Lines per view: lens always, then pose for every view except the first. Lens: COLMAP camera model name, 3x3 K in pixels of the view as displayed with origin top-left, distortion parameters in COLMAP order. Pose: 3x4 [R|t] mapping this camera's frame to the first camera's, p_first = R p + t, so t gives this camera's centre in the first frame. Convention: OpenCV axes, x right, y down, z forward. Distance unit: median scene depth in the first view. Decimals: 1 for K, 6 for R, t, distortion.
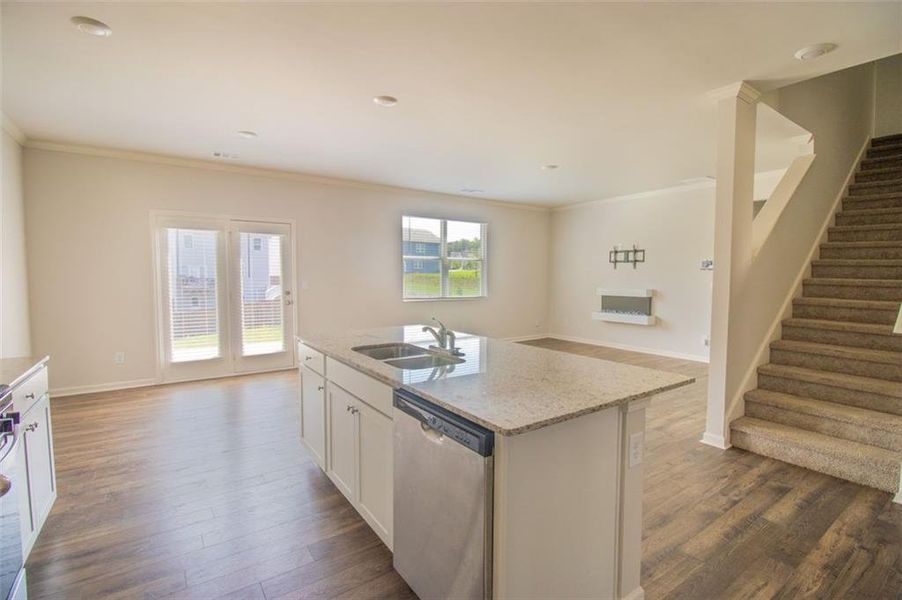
lens RADIAL K [[416.5, 0, 451.4], [0, 416.5, 299.3], [0, 0, 1]] dist [-0.002209, -0.000206]
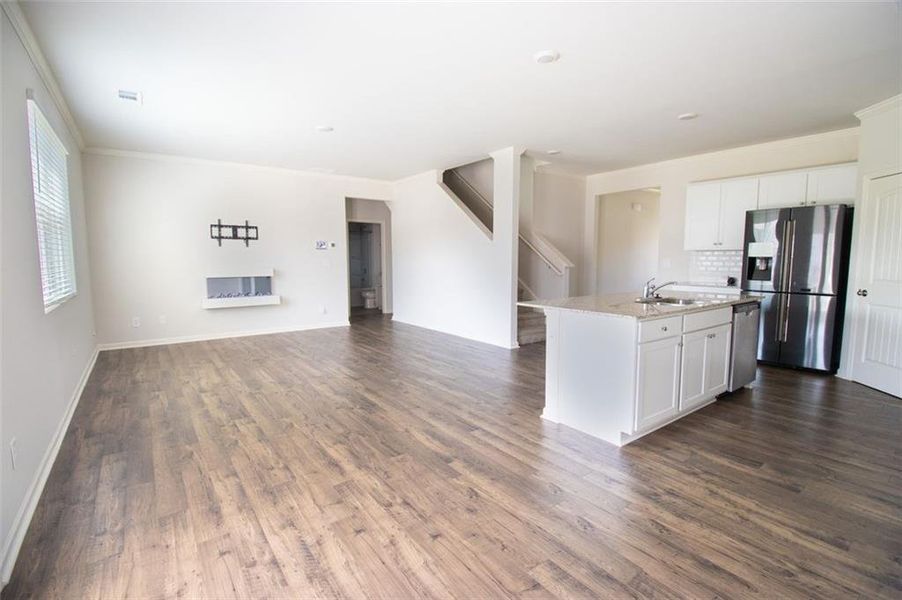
lens RADIAL K [[416.5, 0, 450.8], [0, 416.5, 298.9], [0, 0, 1]] dist [-0.002209, -0.000206]
pose [[-0.026042, -0.096820, 0.994961, -0.484343], [0.063456, 0.993131, 0.098303, -0.020476], [-0.997645, 0.065696, -0.019720, 0.568858]]
